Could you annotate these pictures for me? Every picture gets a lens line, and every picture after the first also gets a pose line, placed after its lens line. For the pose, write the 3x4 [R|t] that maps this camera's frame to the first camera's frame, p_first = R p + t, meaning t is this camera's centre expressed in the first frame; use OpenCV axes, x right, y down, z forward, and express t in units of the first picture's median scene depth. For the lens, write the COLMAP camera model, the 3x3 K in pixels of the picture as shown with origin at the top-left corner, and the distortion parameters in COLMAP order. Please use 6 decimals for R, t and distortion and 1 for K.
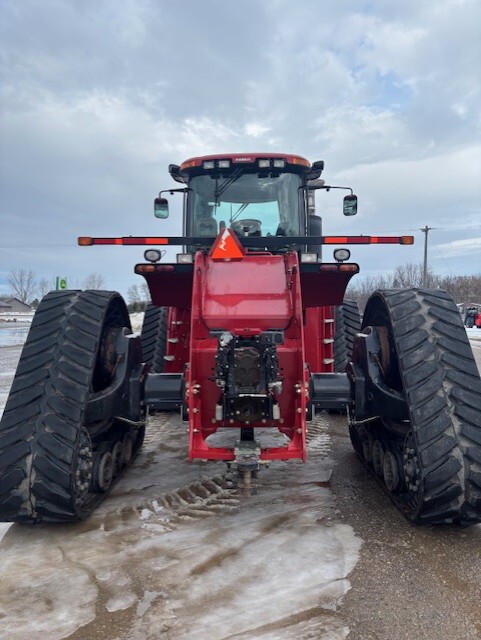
lens RADIAL K [[420.2, 0, 240.5], [0, 420.2, 320.0], [0, 0, 1]] dist [-0.008291, -0.002351]
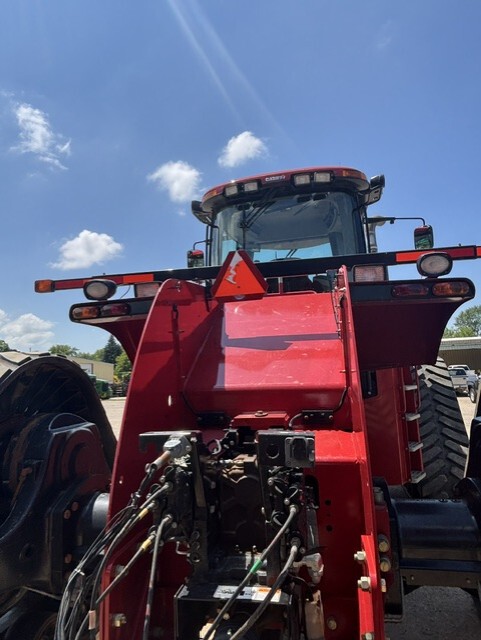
lens RADIAL K [[420.2, 0, 240.5], [0, 420.2, 320.0], [0, 0, 1]] dist [-0.008291, -0.002351]
pose [[0.986878, -0.052796, -0.152590, 0.047330], [0.028351, 0.987009, -0.158142, -0.007146], [0.158957, 0.151741, 0.975555, 0.279411]]
